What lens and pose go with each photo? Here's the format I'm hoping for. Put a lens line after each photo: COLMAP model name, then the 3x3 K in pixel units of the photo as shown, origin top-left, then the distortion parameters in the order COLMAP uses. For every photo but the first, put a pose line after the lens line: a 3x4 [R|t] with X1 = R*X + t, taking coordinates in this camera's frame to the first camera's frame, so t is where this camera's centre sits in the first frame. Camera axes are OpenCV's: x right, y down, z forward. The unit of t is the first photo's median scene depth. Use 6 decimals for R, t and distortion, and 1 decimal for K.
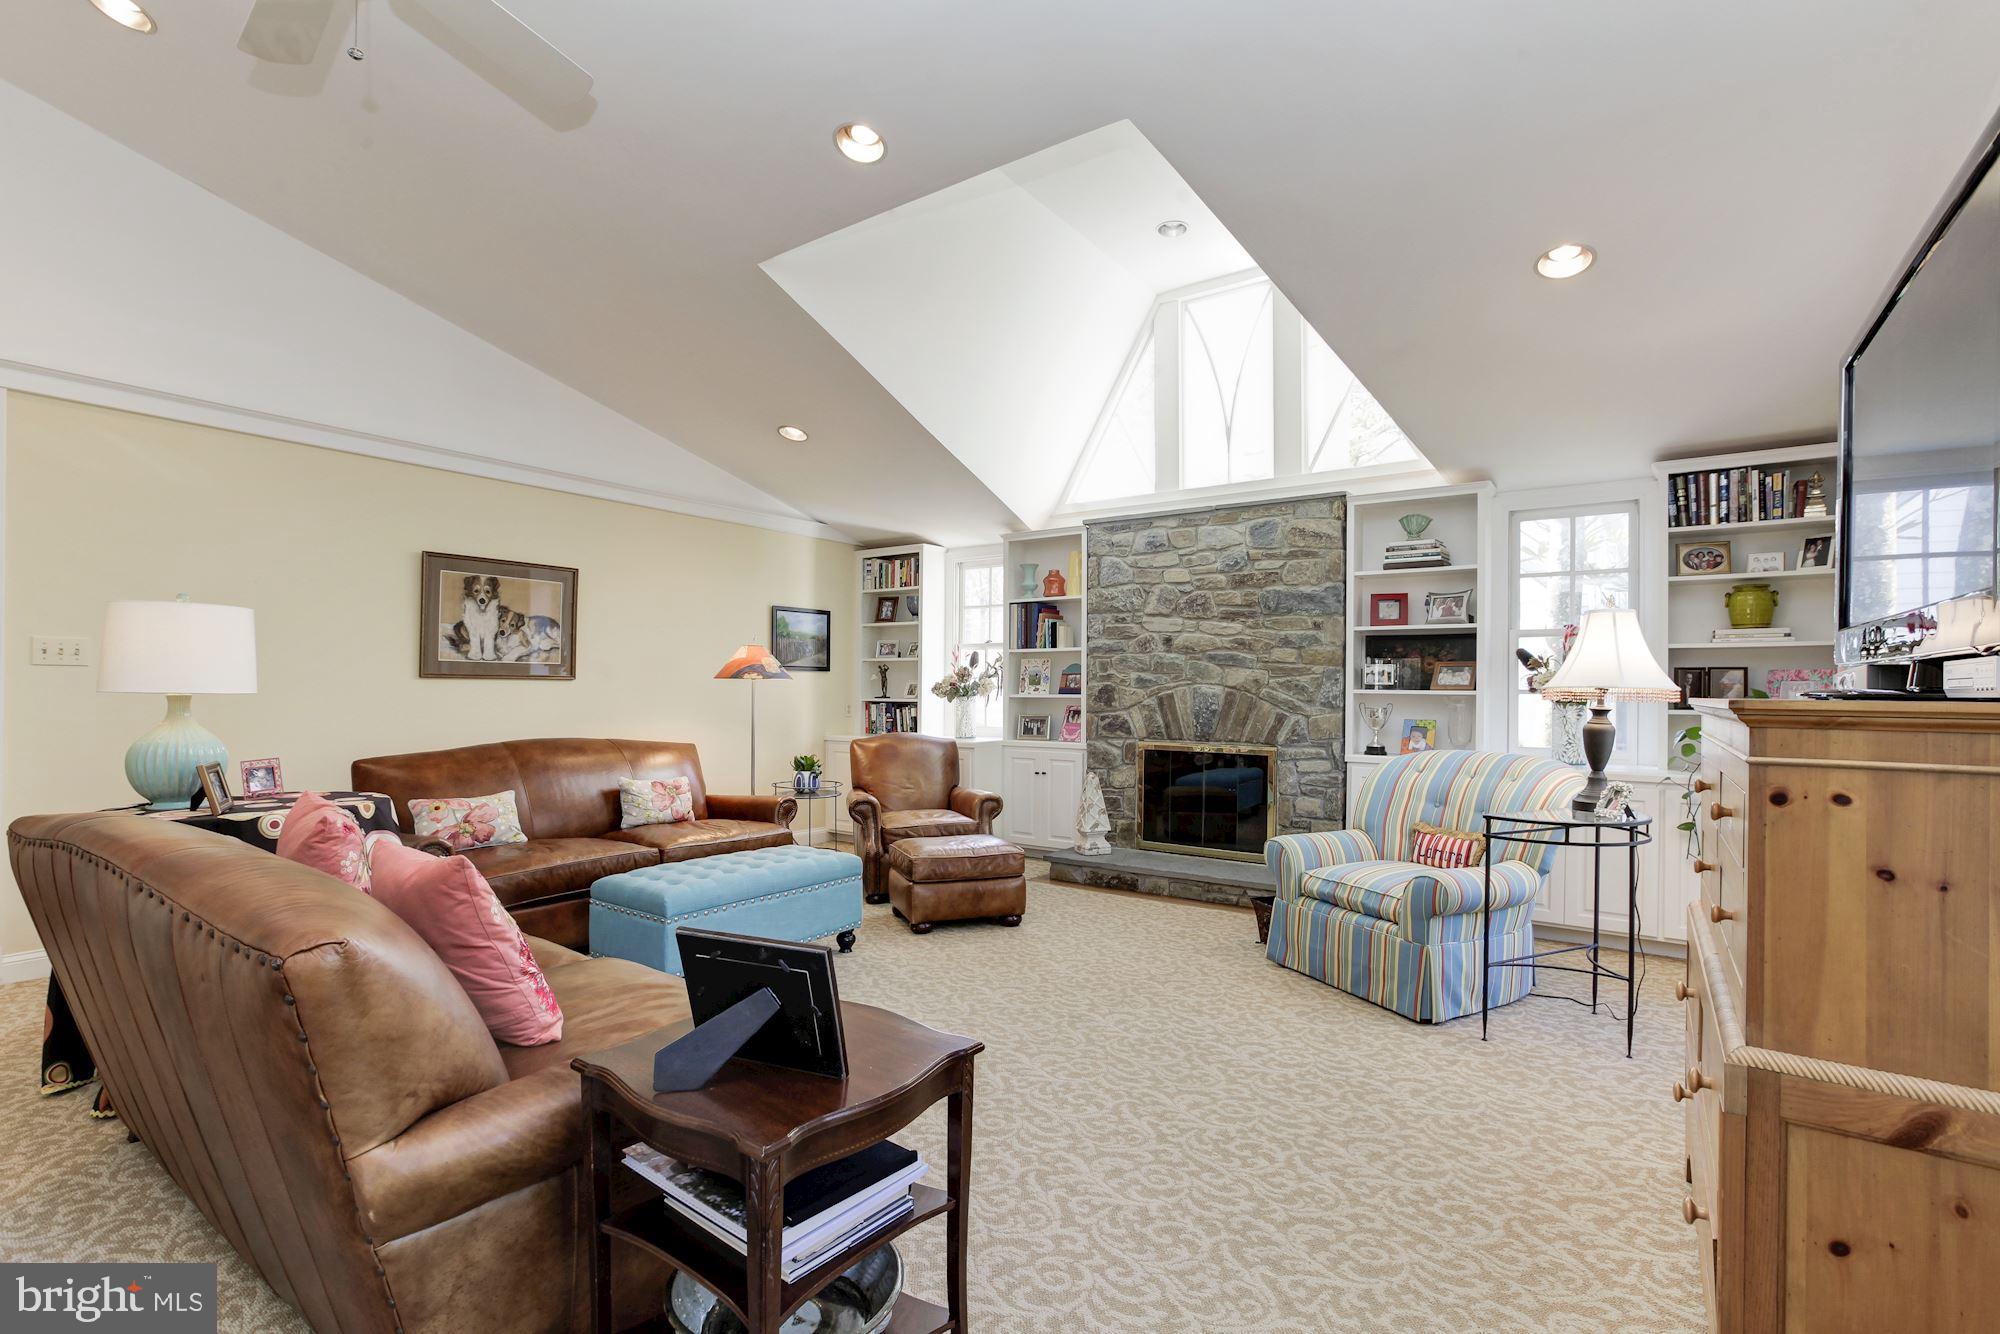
lens RADIAL K [[921.6, 0, 997.2], [0, 921.6, 688.5], [0, 0, 1]] dist [-0.046257, 0.027192]
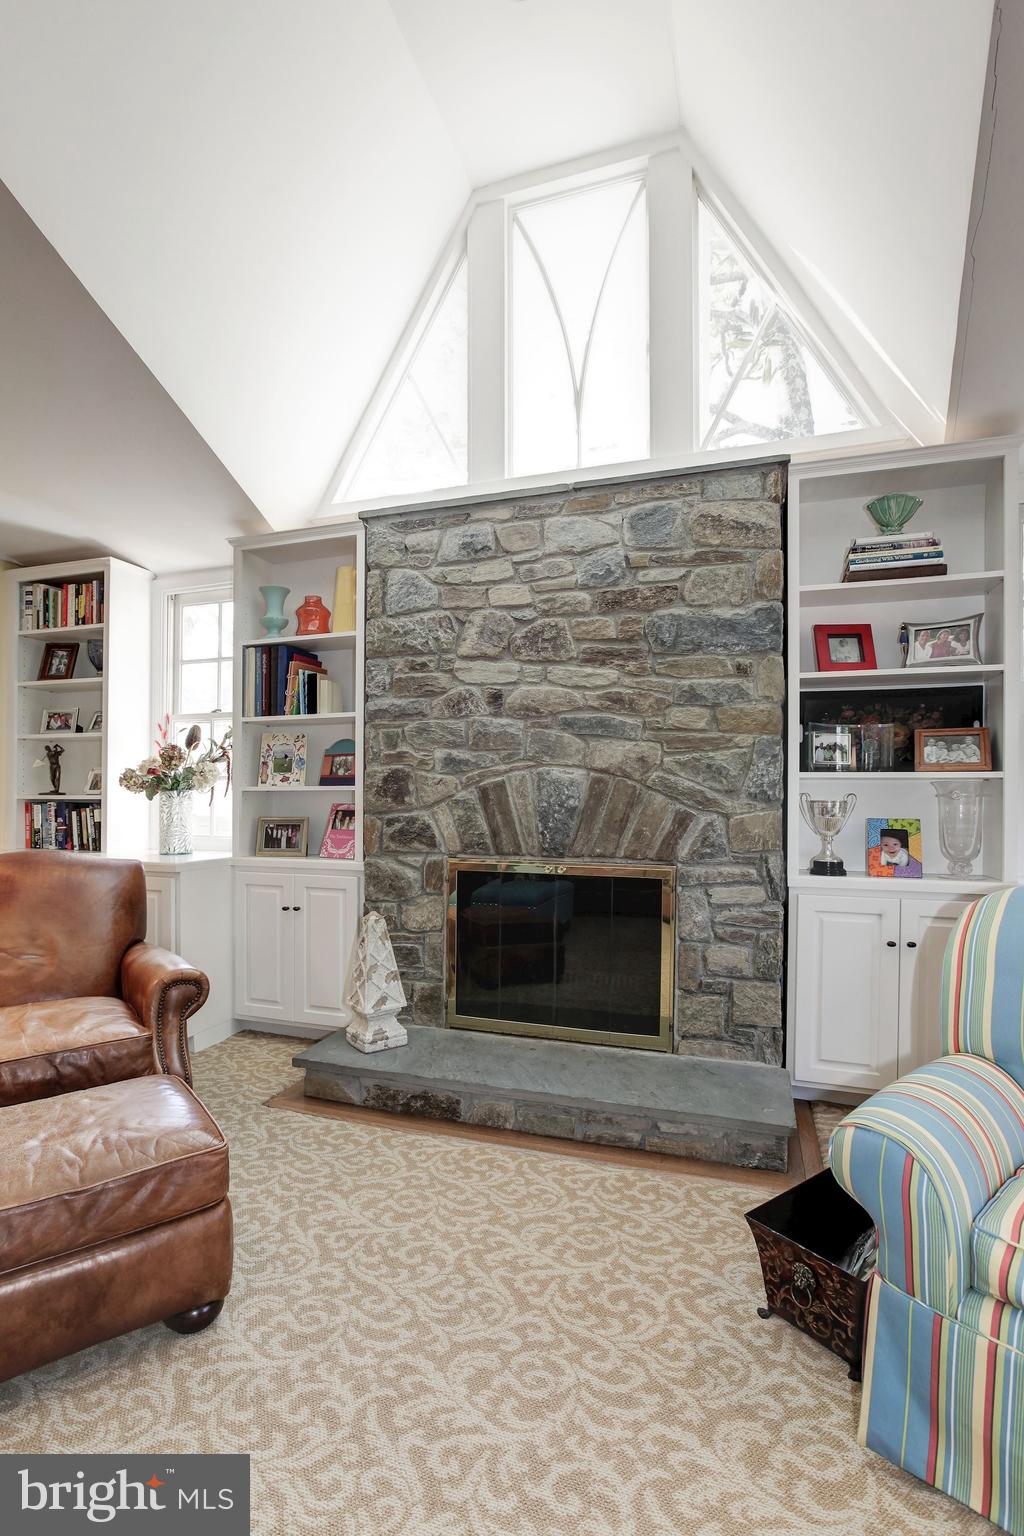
lens RADIAL K [[719.9, 0, 505.9], [0, 719.9, 802.9], [0, 0, 1]] dist [-0.056881, 0.032217]
pose [[0.953729, -0.002902, 0.300654, 0.045025], [0.001148, 0.999981, 0.006012, 0.017406], [-0.300666, -0.005389, 0.953714, 0.540840]]
